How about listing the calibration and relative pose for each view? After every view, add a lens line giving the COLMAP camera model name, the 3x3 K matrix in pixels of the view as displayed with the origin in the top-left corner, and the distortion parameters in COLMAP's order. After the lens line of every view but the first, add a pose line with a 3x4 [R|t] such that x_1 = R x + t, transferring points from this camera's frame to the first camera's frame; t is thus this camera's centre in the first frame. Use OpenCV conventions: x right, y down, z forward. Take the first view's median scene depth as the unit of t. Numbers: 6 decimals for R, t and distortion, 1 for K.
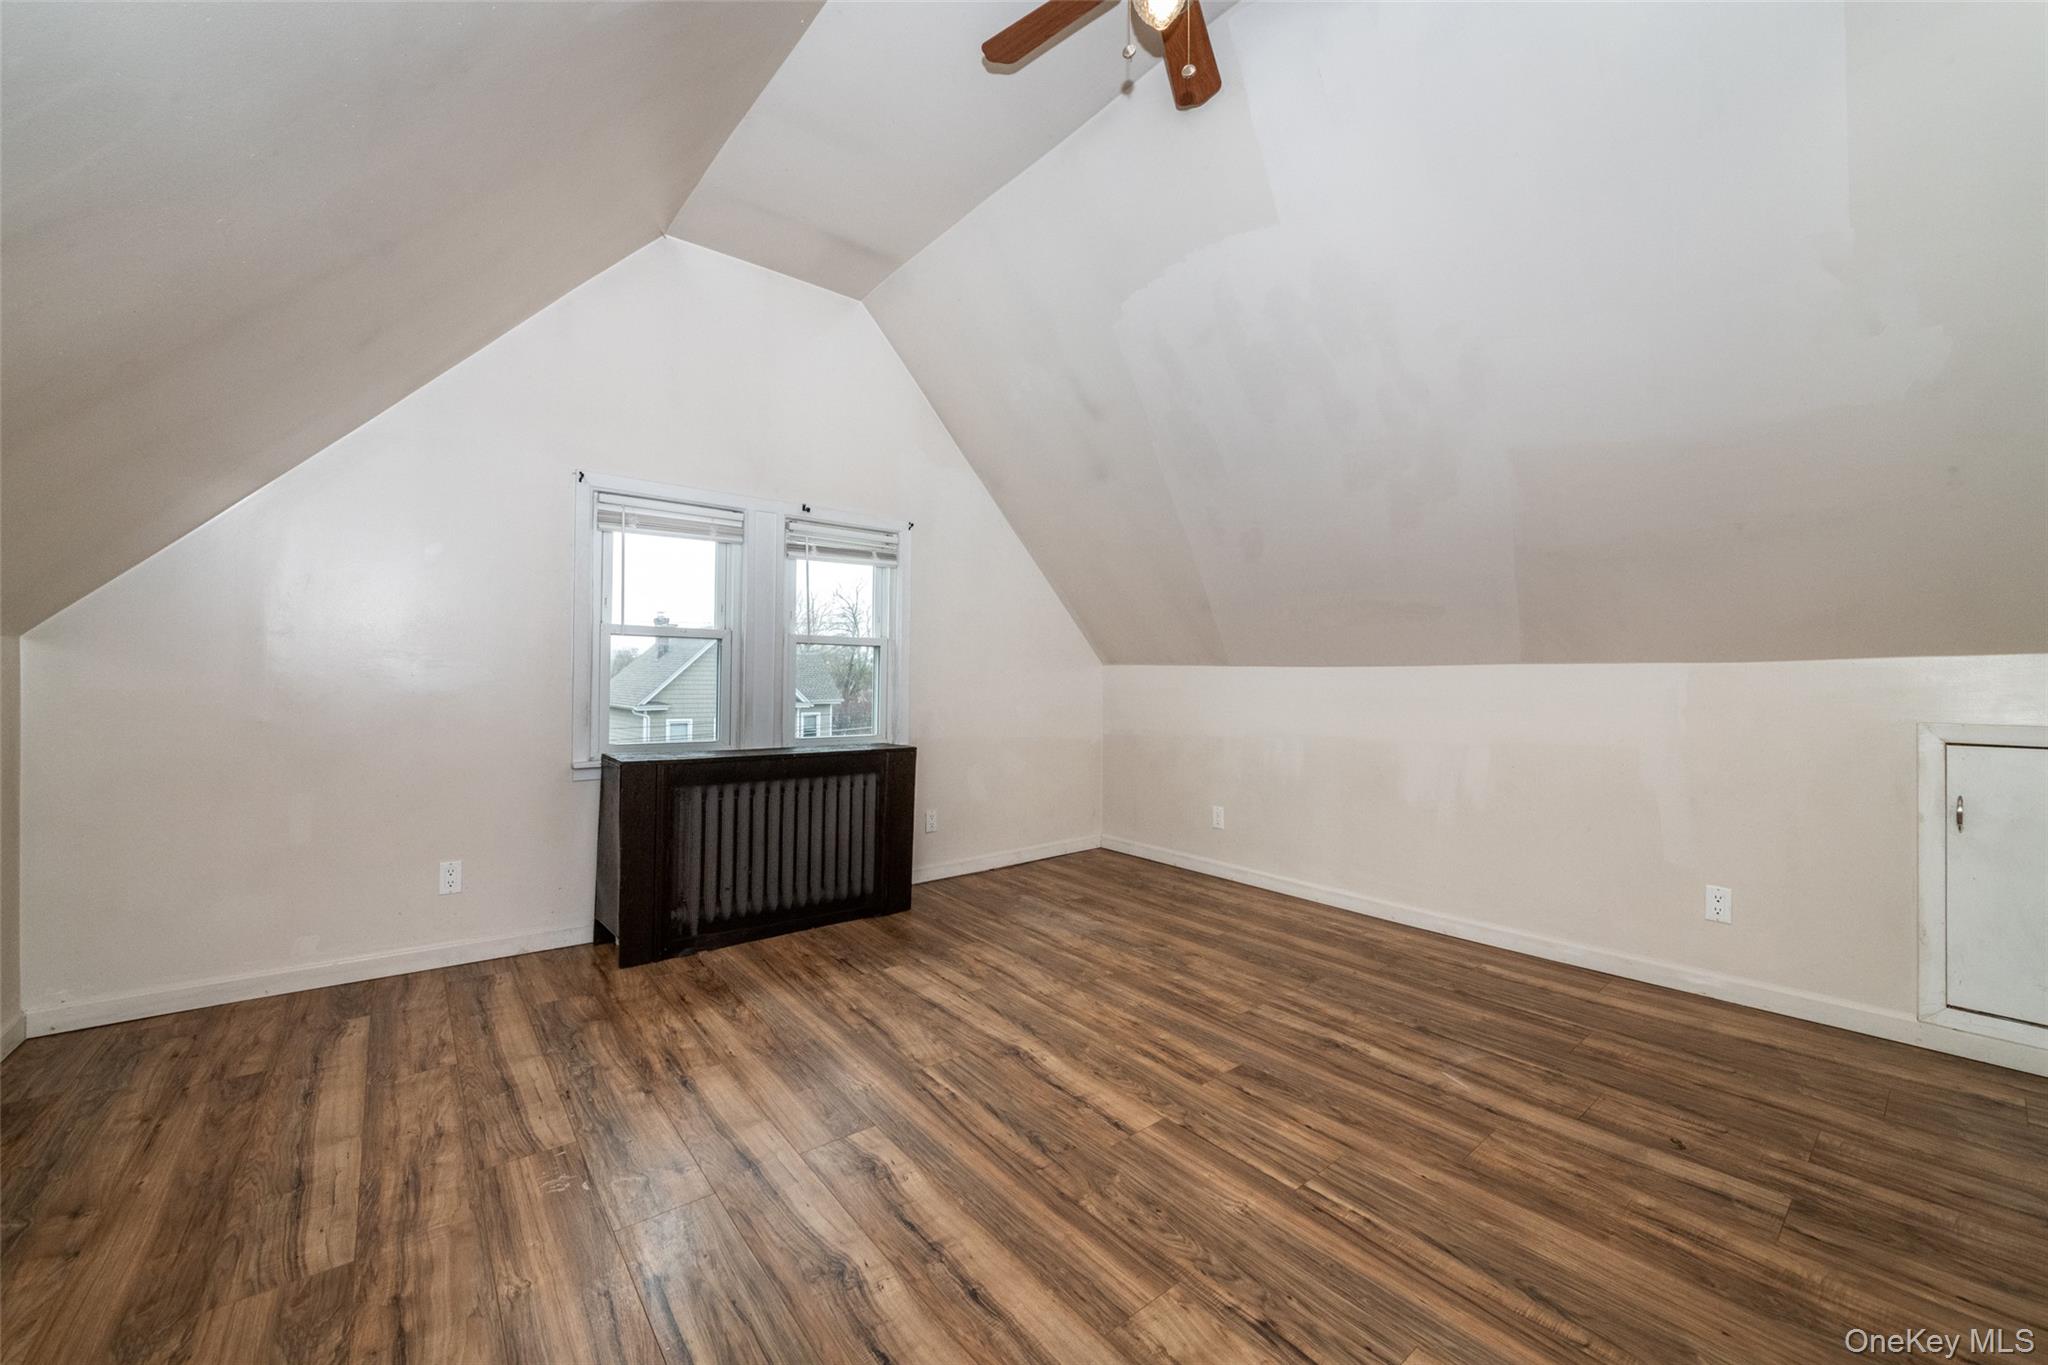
lens RADIAL K [[805.5, 0, 1001.0], [0, 805.5, 678.2], [0, 0, 1]] dist [0.002571, -0.000239]
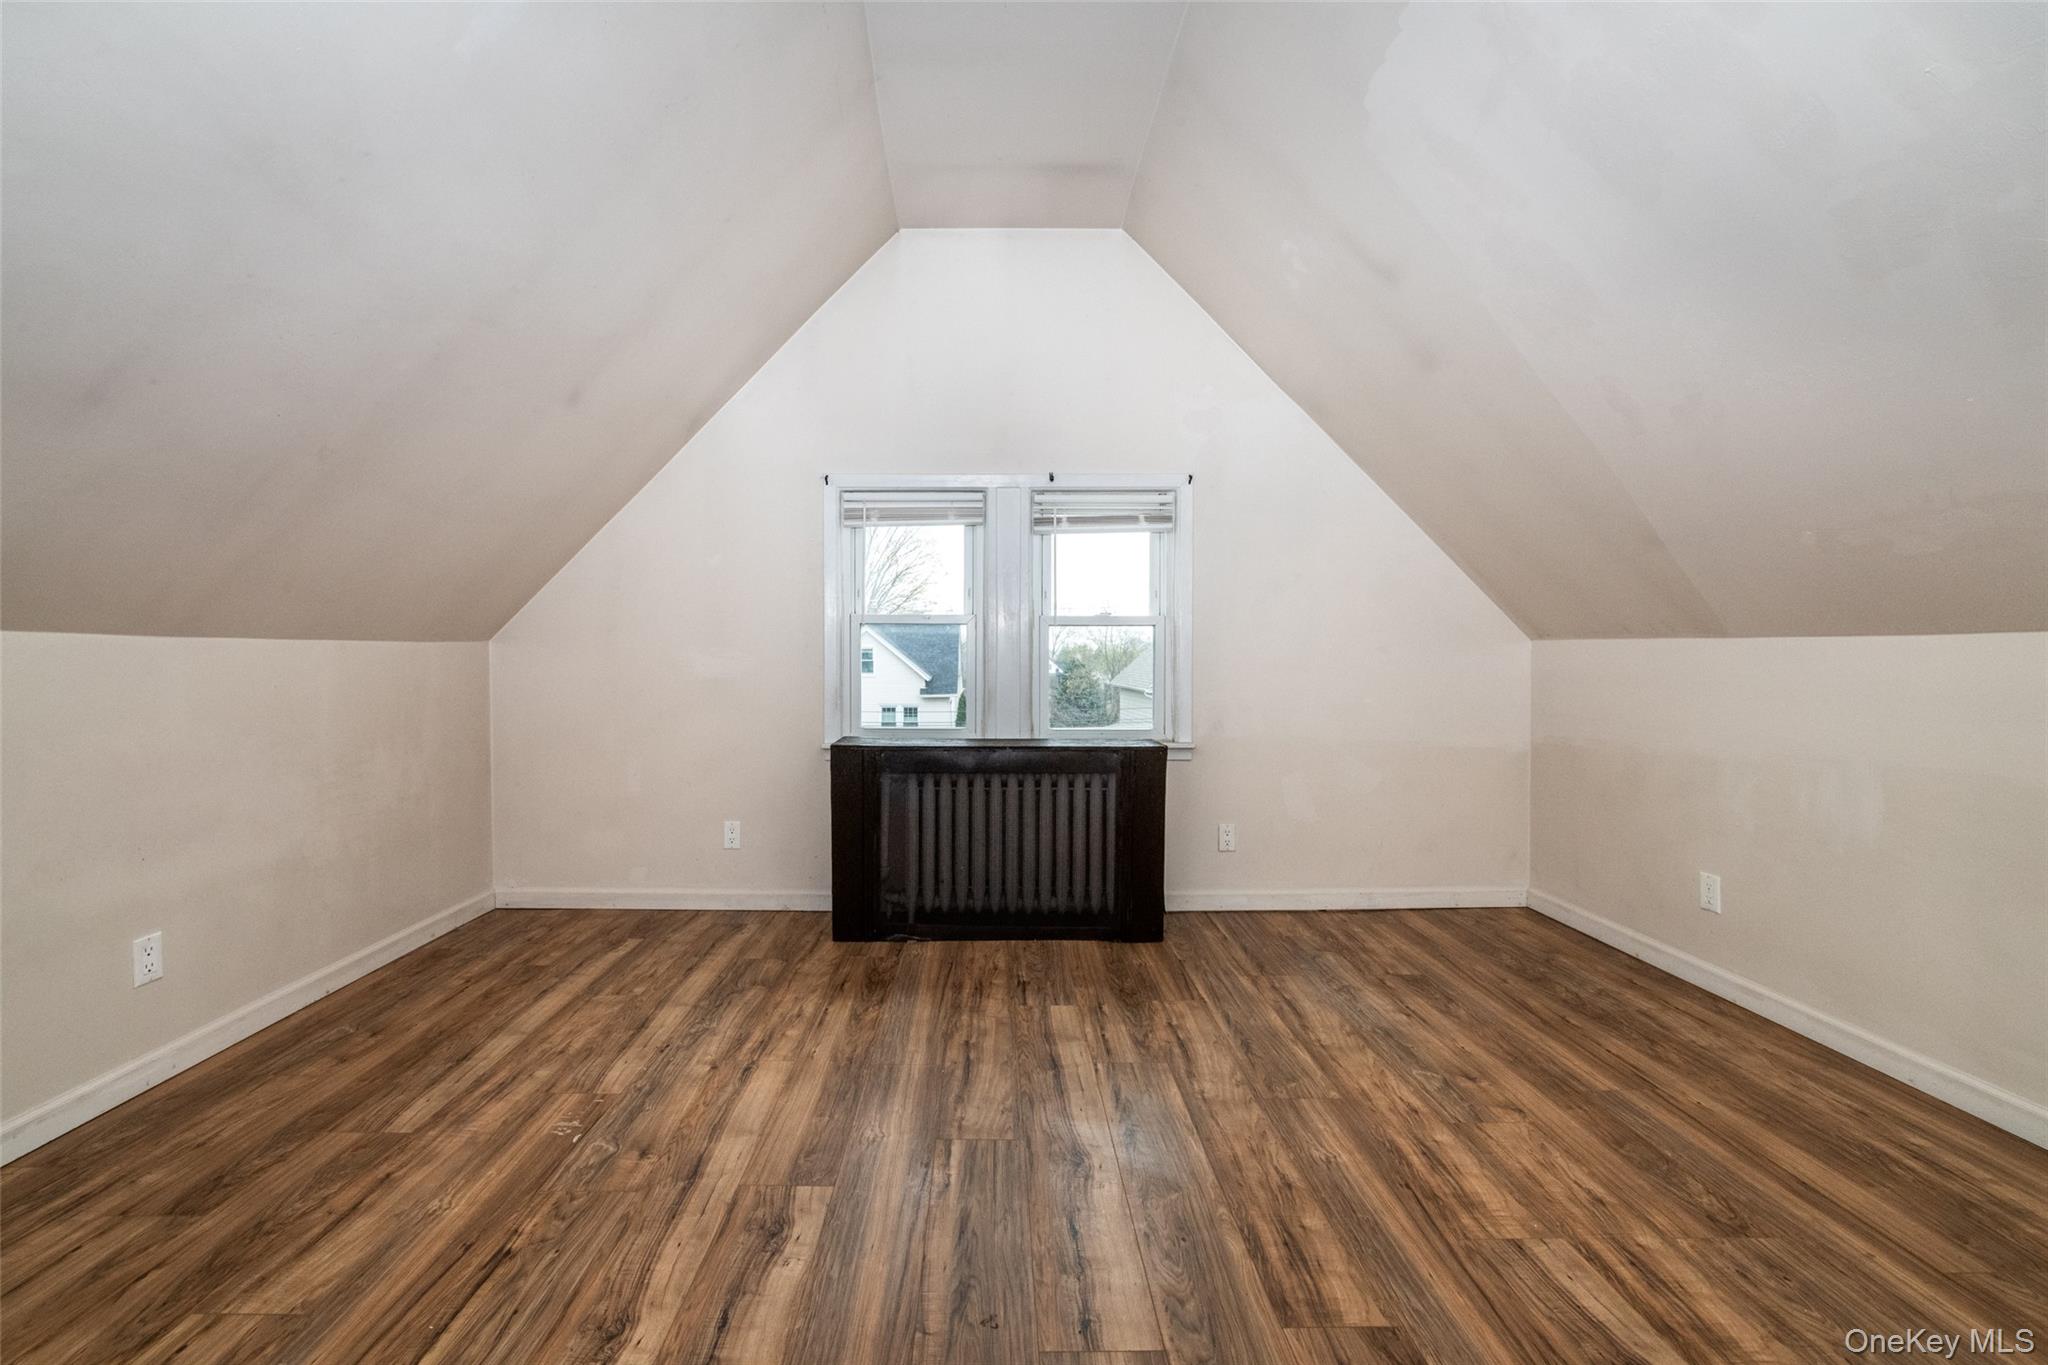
lens RADIAL K [[828.4, 0, 967.2], [0, 828.4, 653.0], [0, 0, 1]] dist [0.003462, -0.000513]
pose [[0.778330, -0.015786, -0.627657, 0.395917], [0.008825, 0.999860, -0.014205, 0.001300], [0.627793, 0.005517, 0.778360, 0.305670]]
